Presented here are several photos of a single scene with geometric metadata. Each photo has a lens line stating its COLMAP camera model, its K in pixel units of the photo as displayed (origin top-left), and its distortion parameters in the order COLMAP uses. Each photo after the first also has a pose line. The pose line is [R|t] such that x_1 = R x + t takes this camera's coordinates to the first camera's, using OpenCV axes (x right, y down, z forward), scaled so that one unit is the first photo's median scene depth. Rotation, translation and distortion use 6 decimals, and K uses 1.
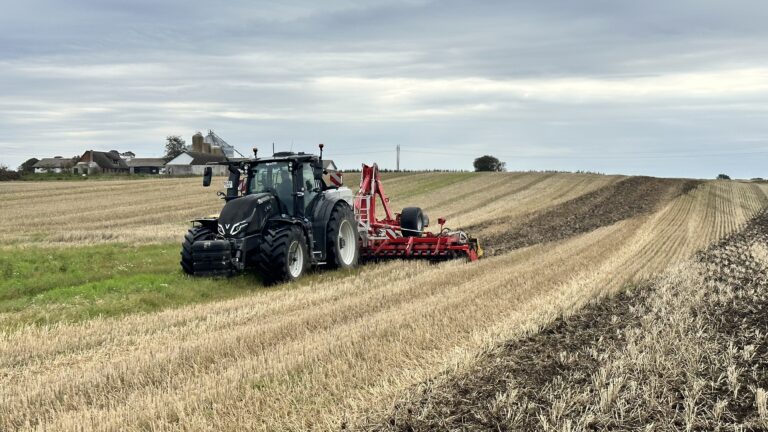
lens RADIAL K [[1202.5, 0, 384.0], [0, 1202.5, 216.0], [0, 0, 1]] dist [0.431491, -0.007695]
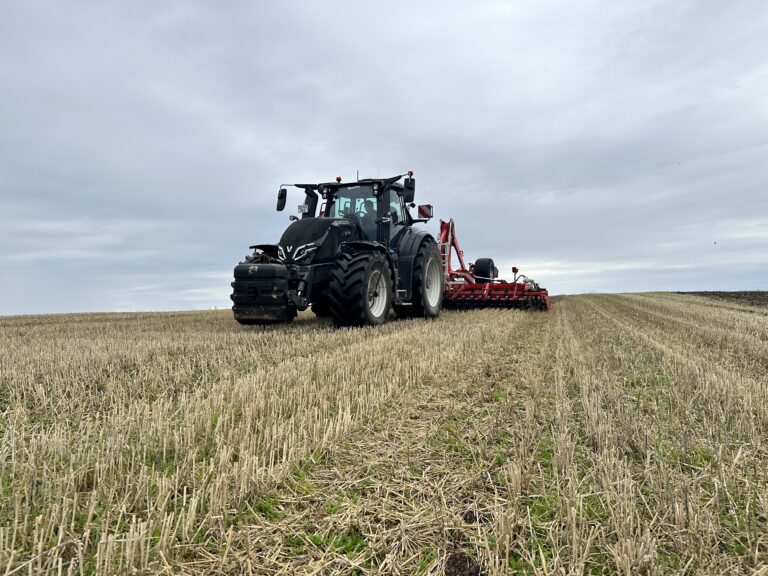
lens RADIAL K [[536.7, 0, 384.0], [0, 536.7, 288.0], [0, 0, 1]] dist [-0.000247, -0.000030]
pose [[0.997023, 0.028407, -0.071678, -0.040344], [-0.028483, 0.999594, -0.000040, 0.028155], [0.071648, 0.002082, 0.997428, 0.600392]]
